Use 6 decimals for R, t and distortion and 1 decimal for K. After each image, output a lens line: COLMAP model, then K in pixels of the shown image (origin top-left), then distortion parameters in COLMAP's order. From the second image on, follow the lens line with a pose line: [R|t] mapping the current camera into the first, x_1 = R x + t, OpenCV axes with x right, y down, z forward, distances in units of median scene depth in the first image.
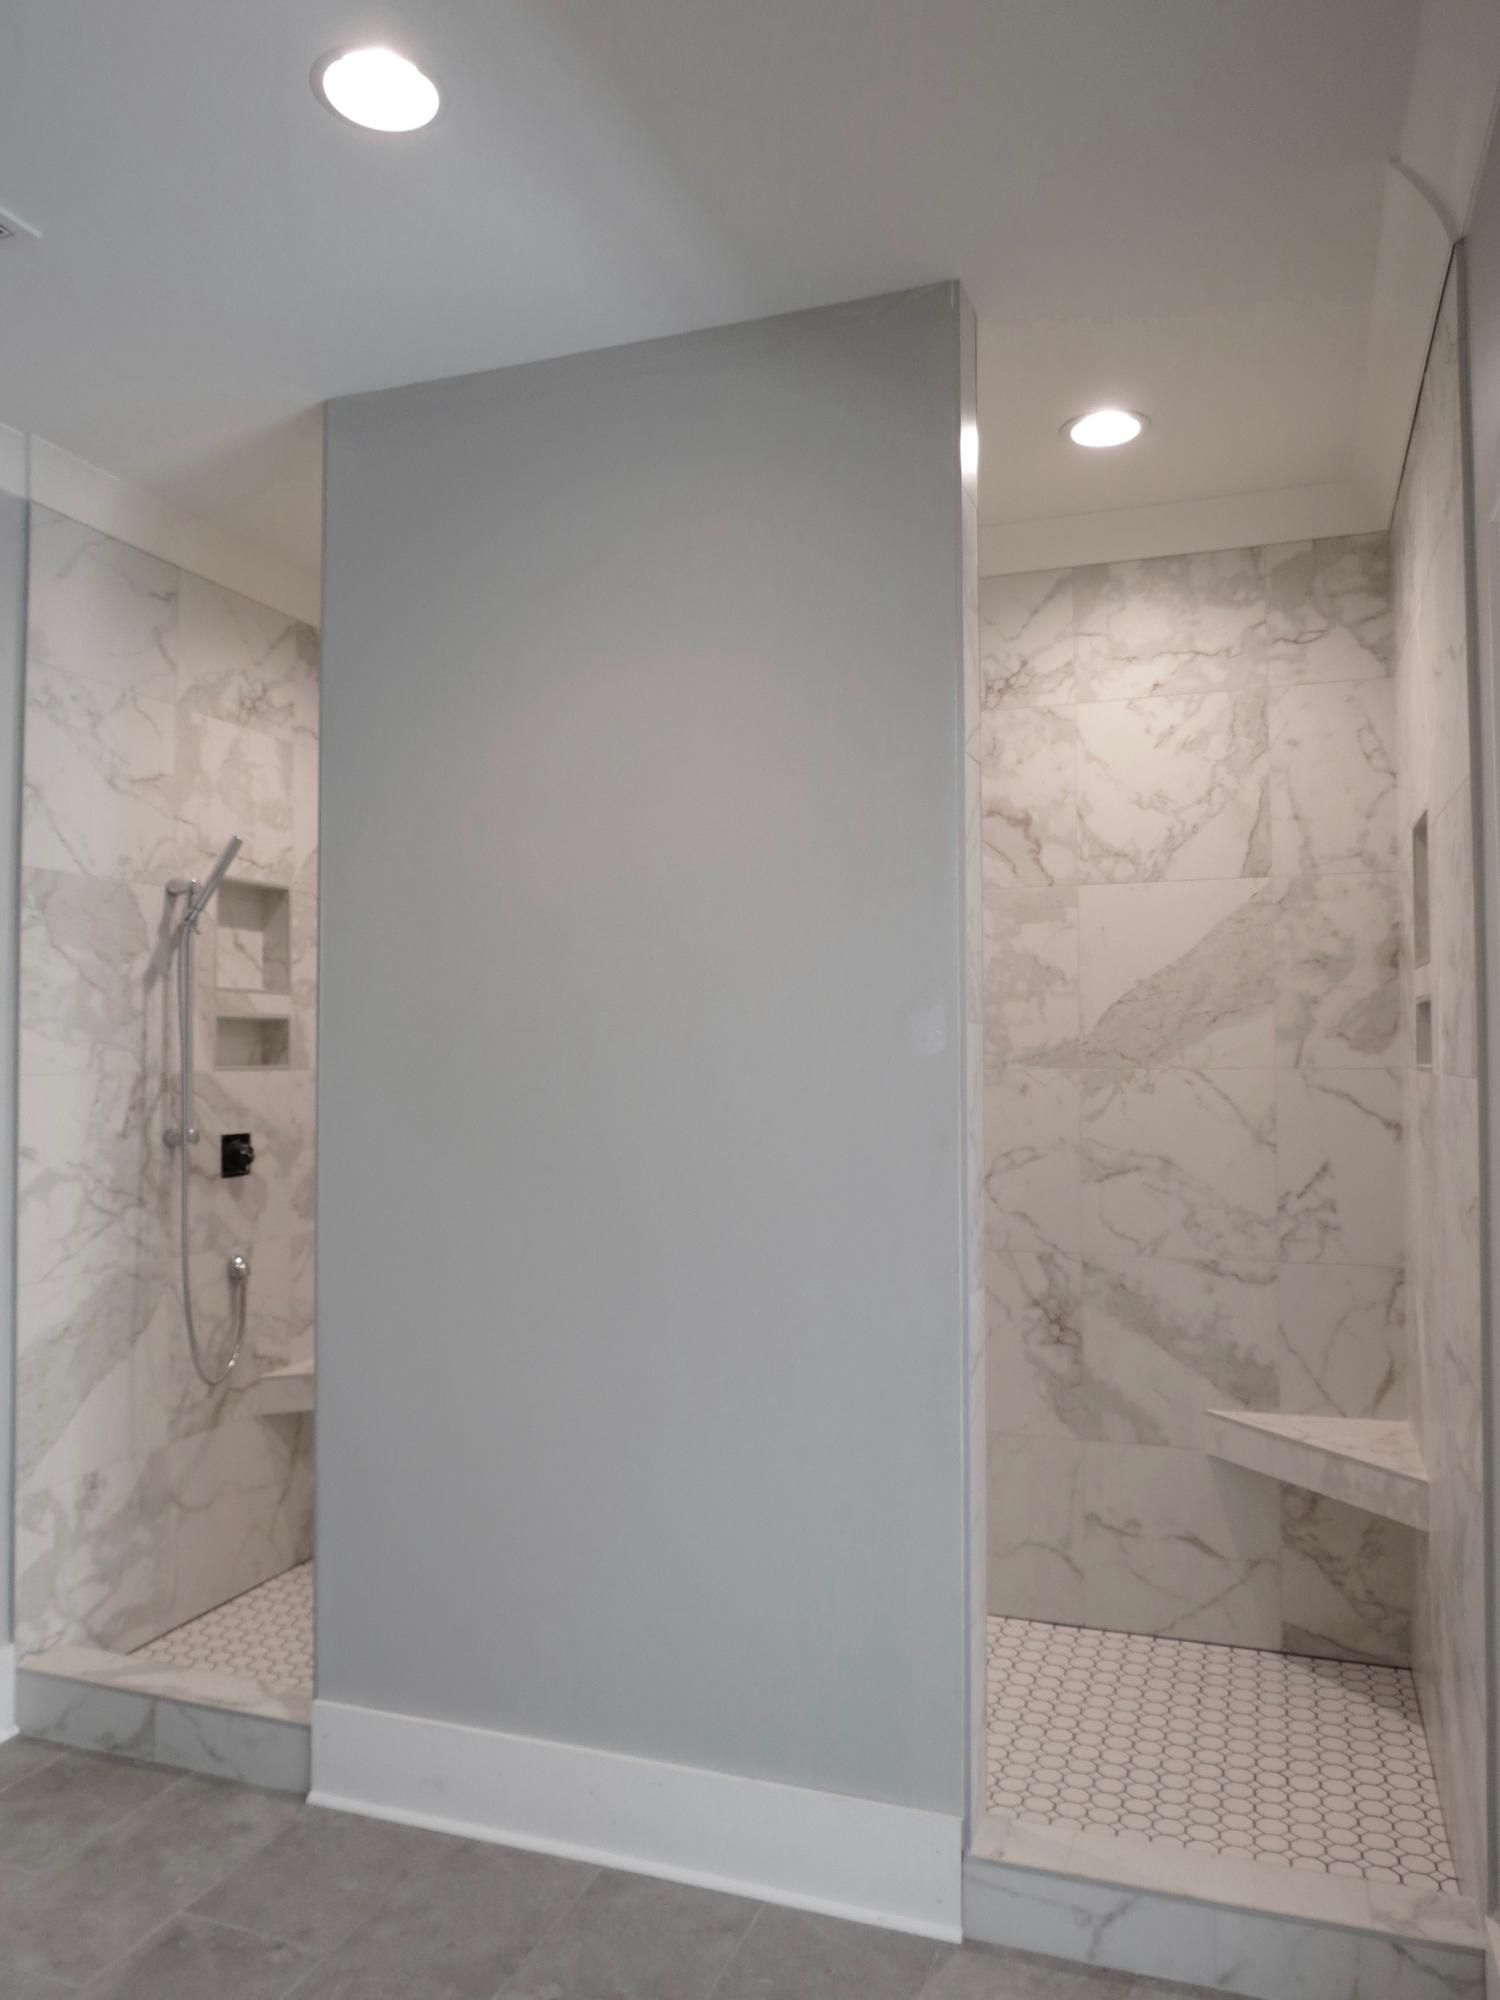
lens RADIAL K [[1424.0, 0, 749.8], [0, 1424.0, 1004.4], [0, 0, 1]] dist [-0.024562, 0.007494]
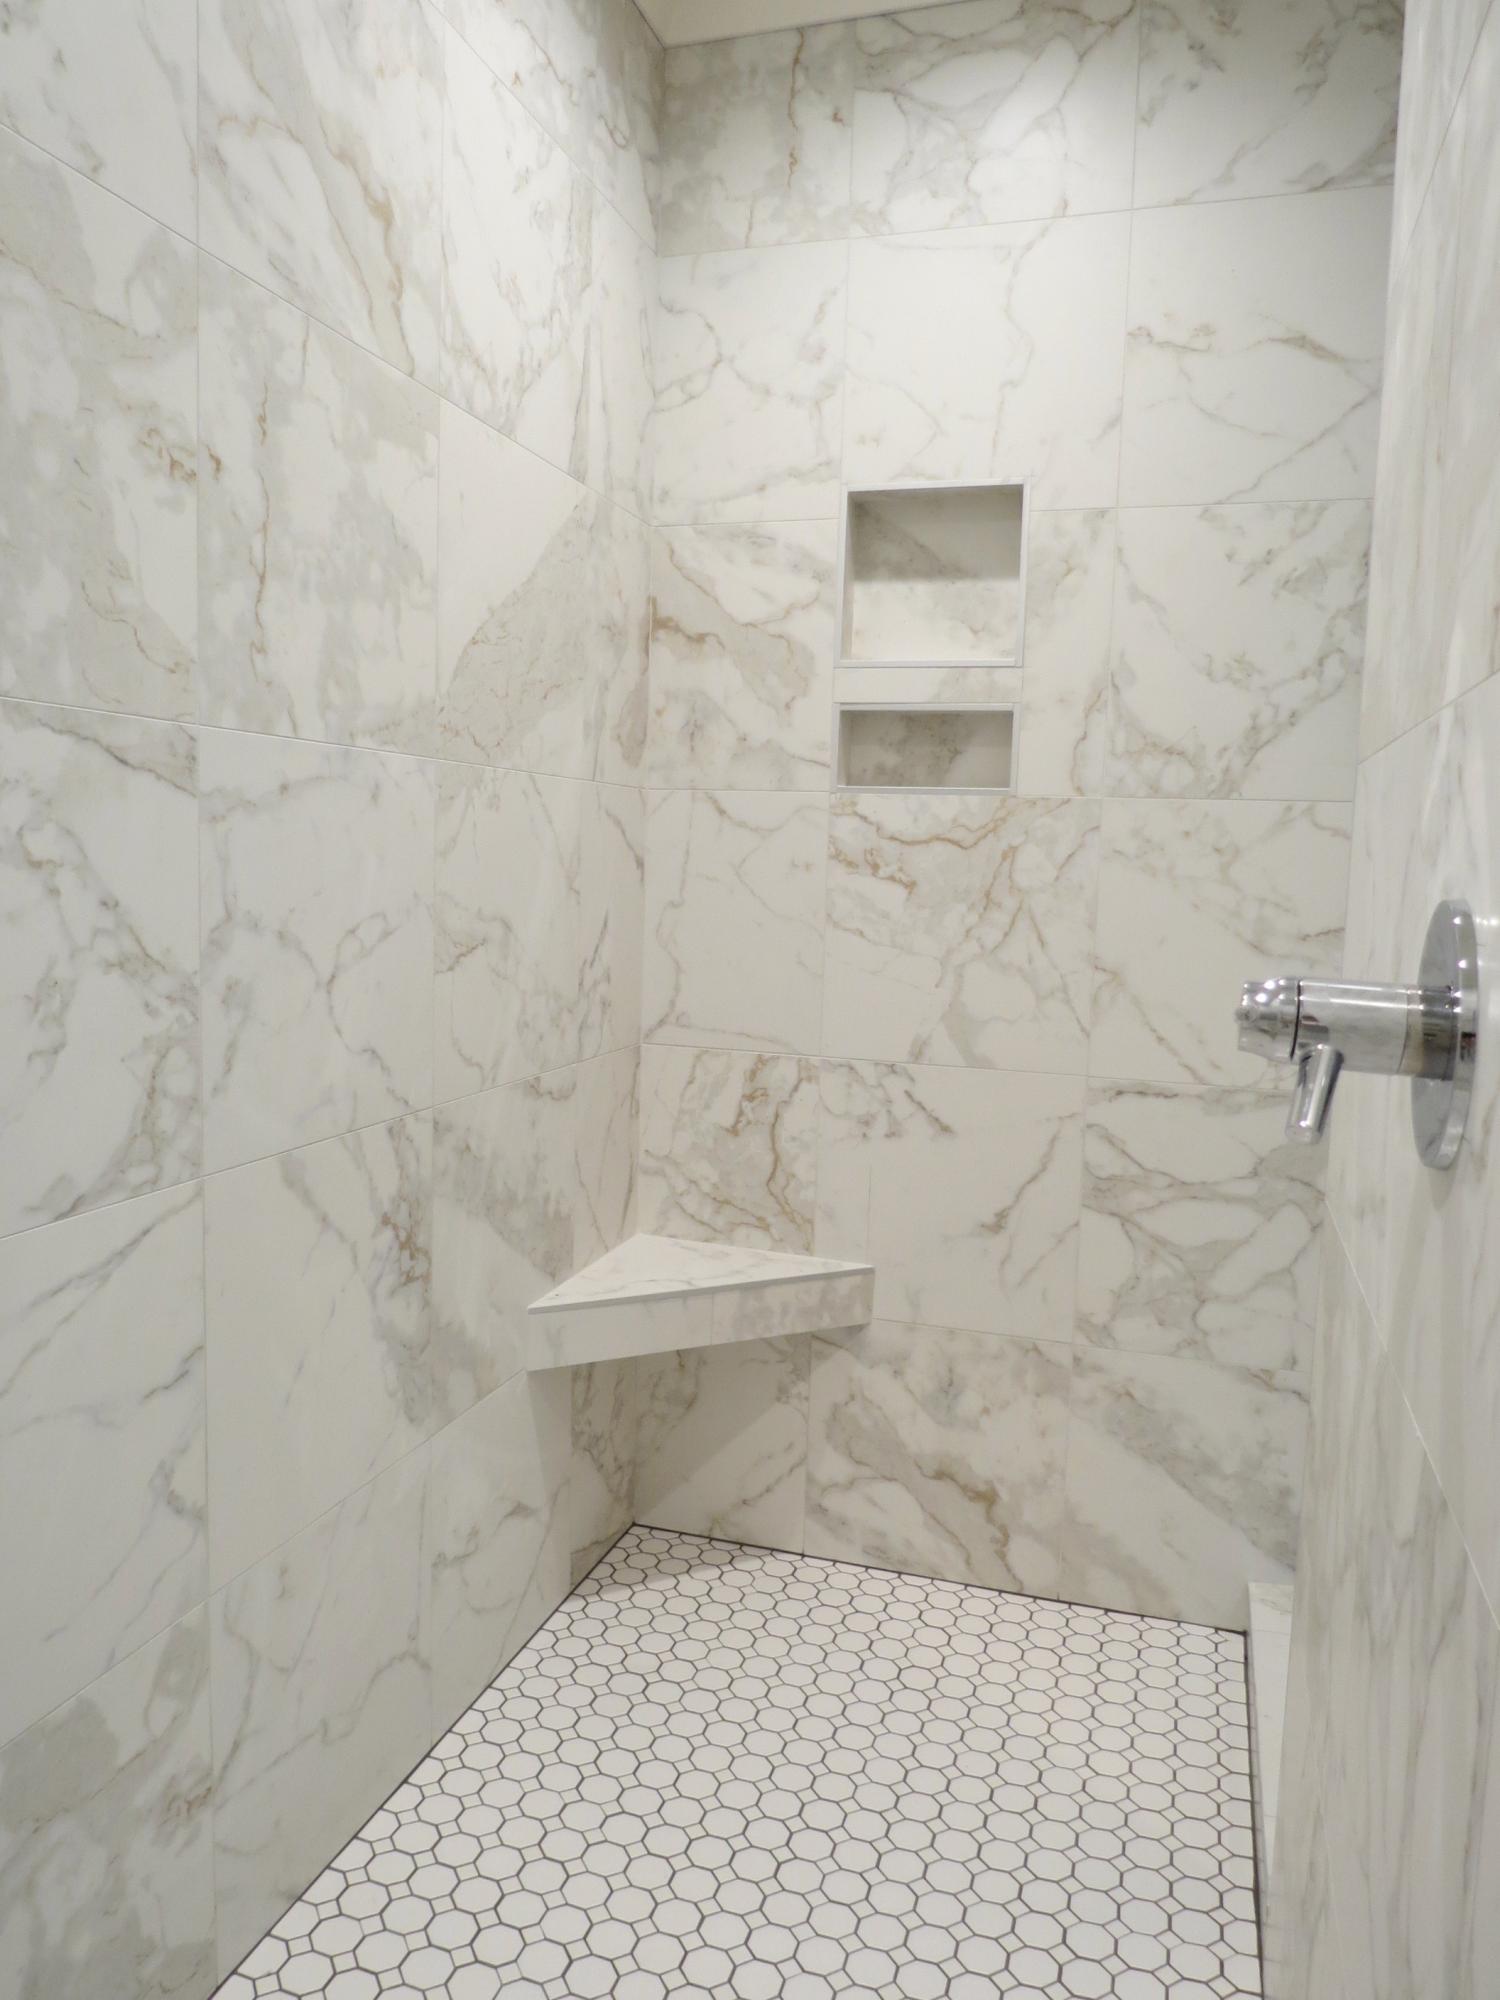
lens RADIAL K [[1424.0, 0, 752.2], [0, 1424.0, 994.7], [0, 0, 1]] dist [-0.024562, 0.007494]
pose [[-0.058052, -0.095384, 0.993746, -0.301670], [-0.075423, 0.992999, 0.090906, 0.075200], [-0.995460, -0.069674, -0.064840, 0.912731]]
